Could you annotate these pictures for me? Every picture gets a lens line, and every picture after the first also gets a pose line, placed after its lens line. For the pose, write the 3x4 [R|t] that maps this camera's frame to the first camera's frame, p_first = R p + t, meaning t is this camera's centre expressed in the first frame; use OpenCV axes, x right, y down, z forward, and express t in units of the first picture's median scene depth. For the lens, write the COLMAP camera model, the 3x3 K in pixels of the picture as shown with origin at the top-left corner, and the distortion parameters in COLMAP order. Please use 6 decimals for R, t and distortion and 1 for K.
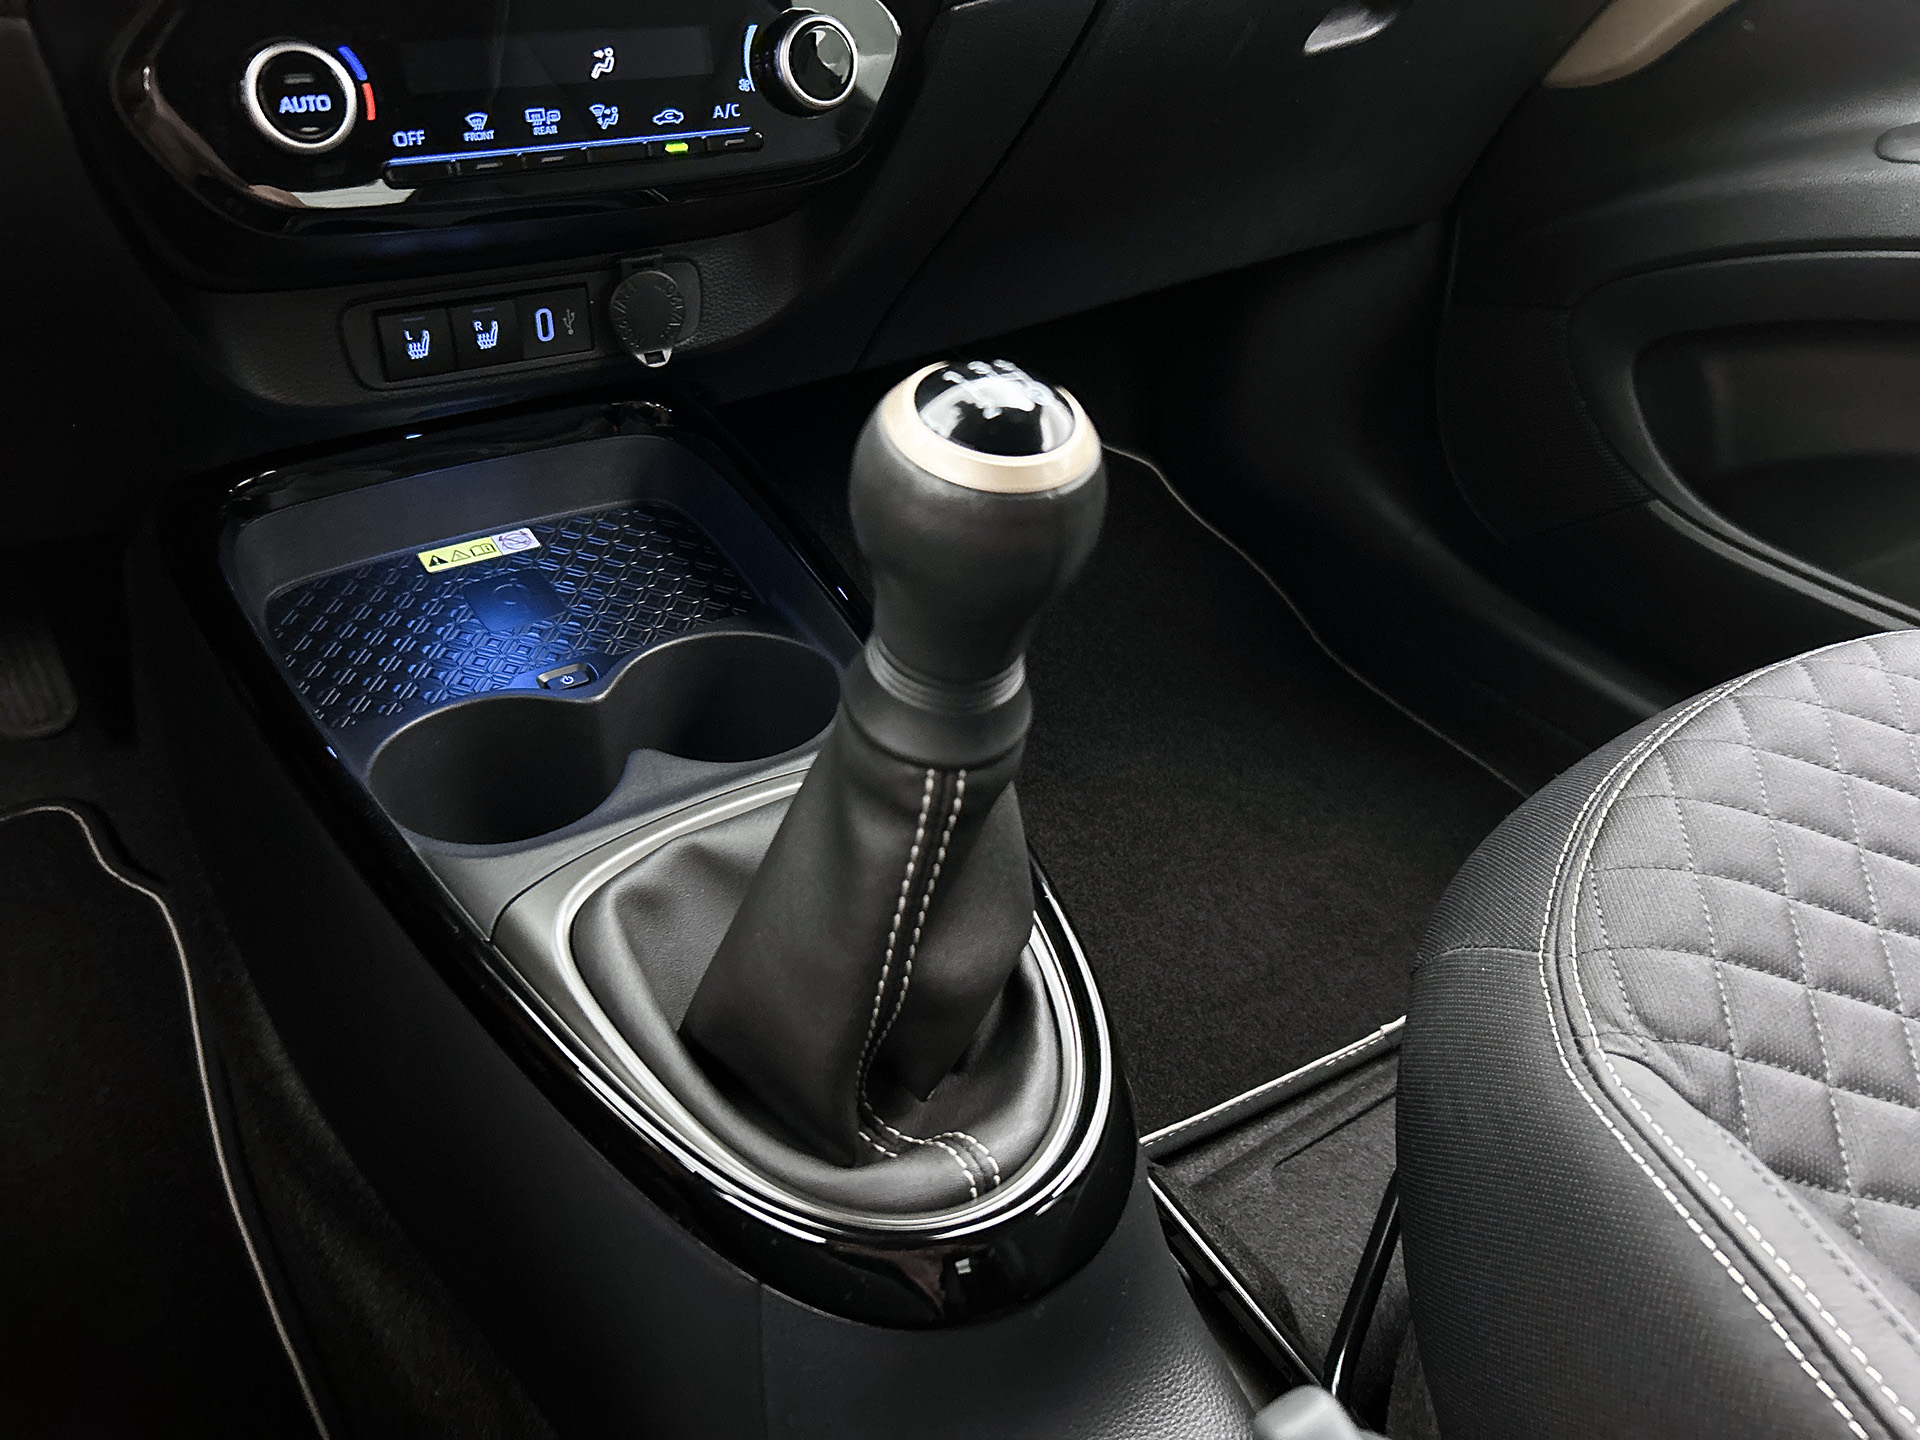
lens RADIAL K [[1435.3, 0, 960.0], [0, 1435.3, 720.0], [0, 0, 1]] dist [0.005141, -0.005625]
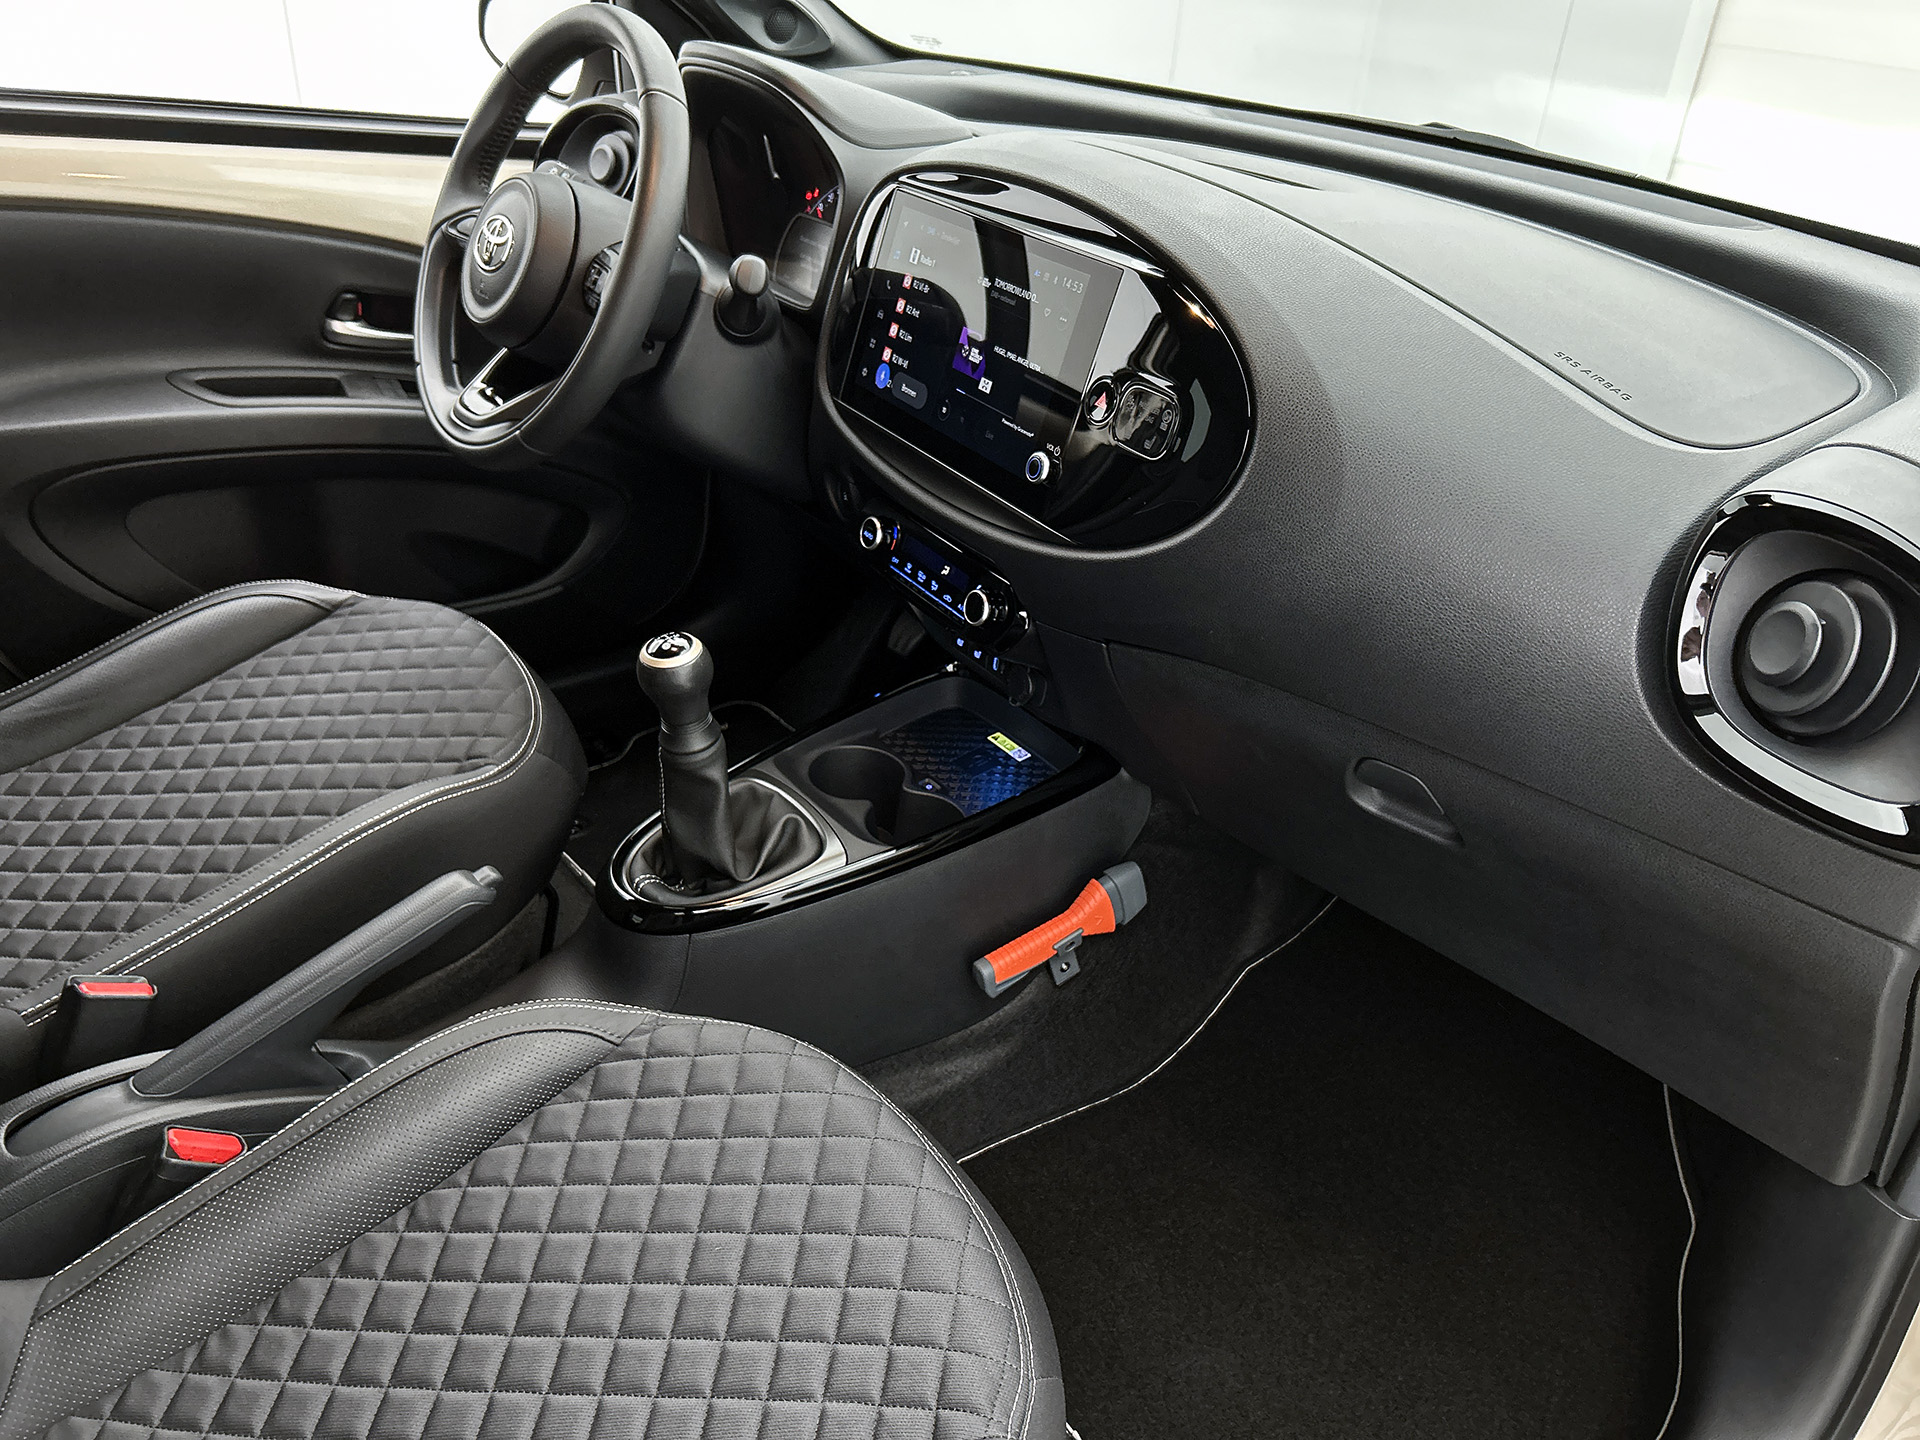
lens RADIAL K [[1435.3, 0, 960.0], [0, 1435.3, 720.0], [0, 0, 1]] dist [0.005141, -0.005625]
pose [[0.041068, 0.459975, -0.886981, 2.094426], [-0.638209, 0.695110, 0.330924, -1.105453], [0.768767, 0.552489, 0.322108, 0.328498]]
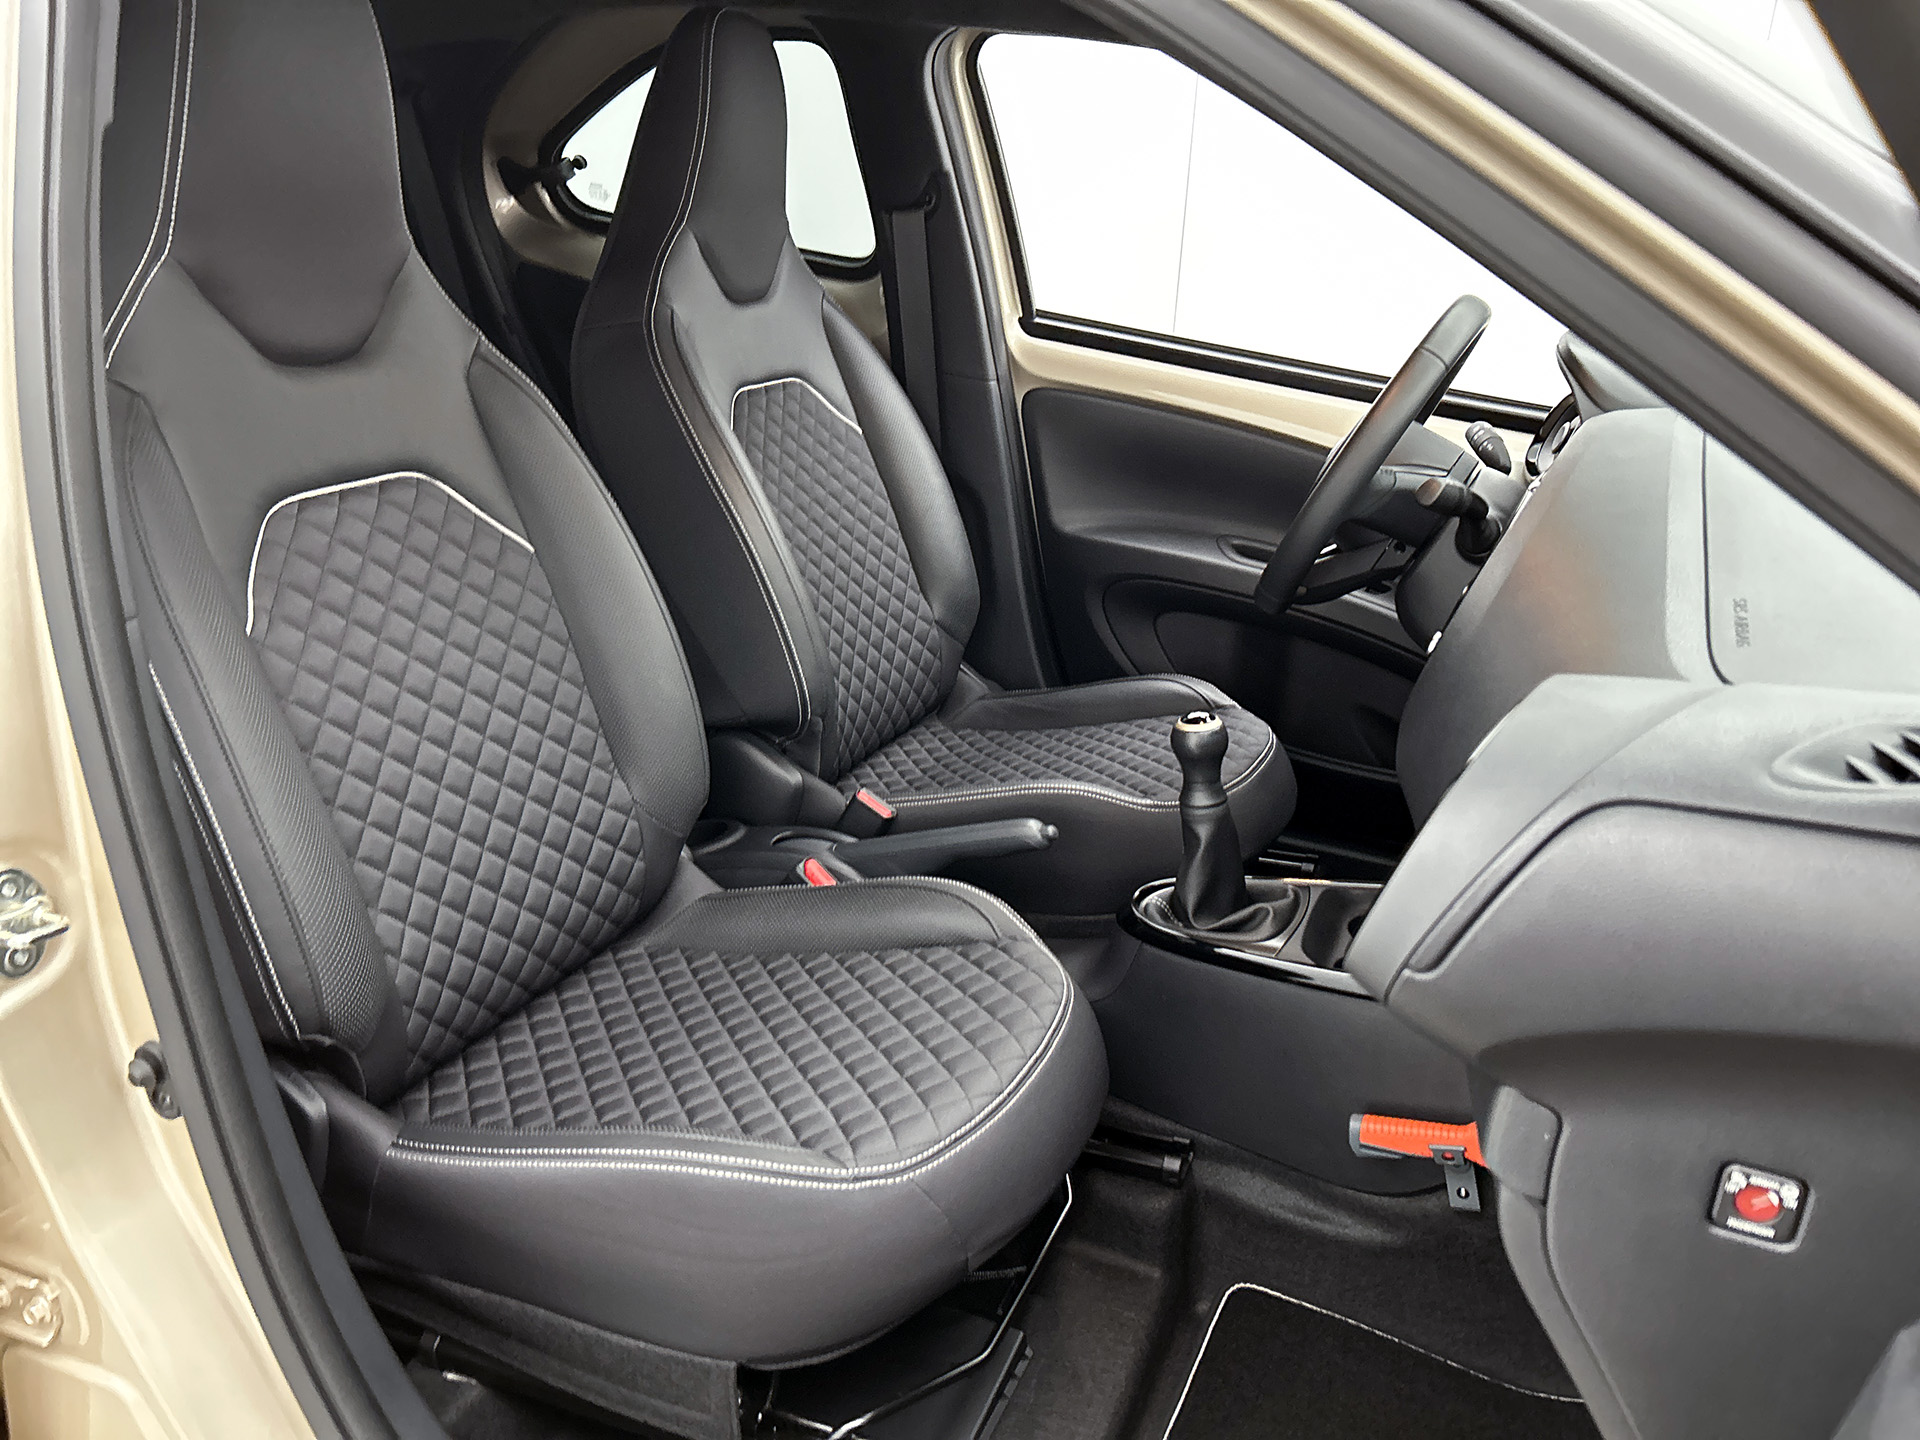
lens RADIAL K [[1435.3, 0, 960.0], [0, 1435.3, 720.0], [0, 0, 1]] dist [0.005141, -0.005625]
pose [[-0.848193, 0.097385, -0.520658, 2.003964], [-0.378725, 0.575709, 0.724656, -2.134890], [0.370318, 0.811835, -0.451430, 1.816950]]
